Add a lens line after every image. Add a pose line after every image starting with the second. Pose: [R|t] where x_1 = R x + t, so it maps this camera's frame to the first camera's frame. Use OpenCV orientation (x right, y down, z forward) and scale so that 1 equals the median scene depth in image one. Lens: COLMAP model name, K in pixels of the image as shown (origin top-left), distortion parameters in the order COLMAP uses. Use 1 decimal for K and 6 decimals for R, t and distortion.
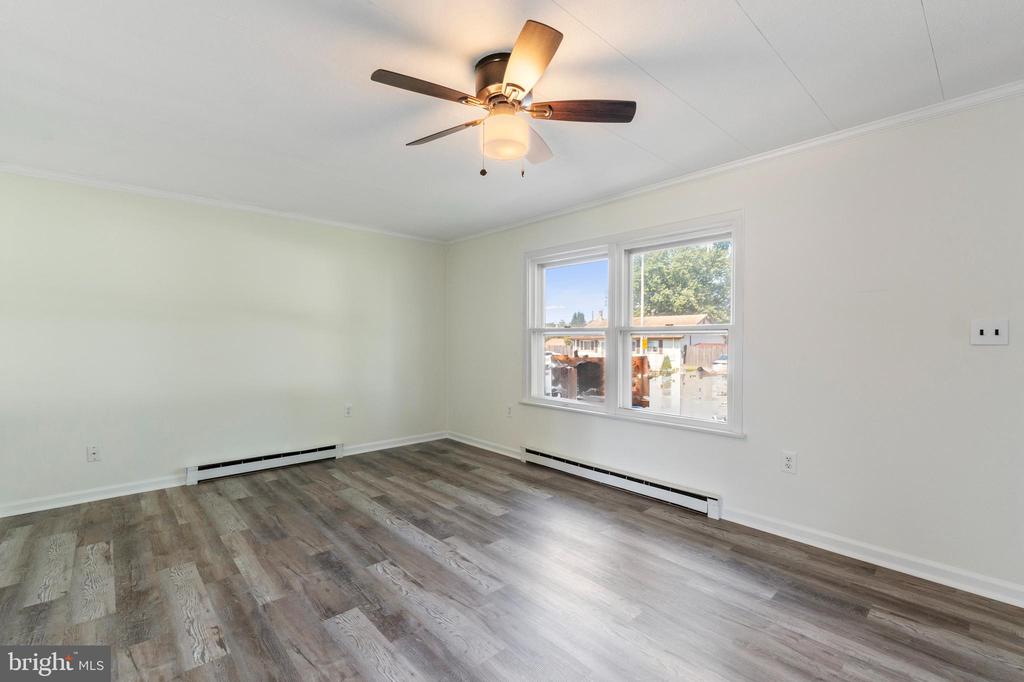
lens RADIAL K [[434.1, 0, 519.7], [0, 434.1, 344.3], [0, 0, 1]] dist [0.000990, 0.000253]
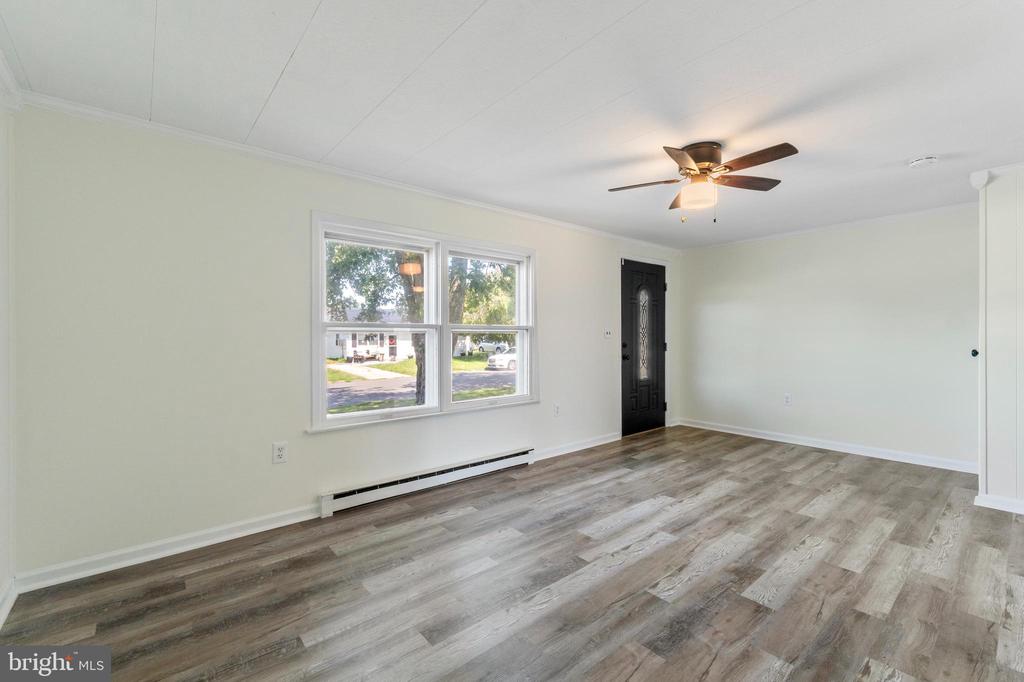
lens RADIAL K [[432.4, 0, 507.7], [0, 432.4, 335.1], [0, 0, 1]] dist [0.000902, -0.000180]
pose [[0.074526, -0.002751, 0.997215, -1.073065], [0.016996, 0.999854, 0.001488, -0.019993], [-0.997074, 0.016838, 0.074562, 1.088365]]
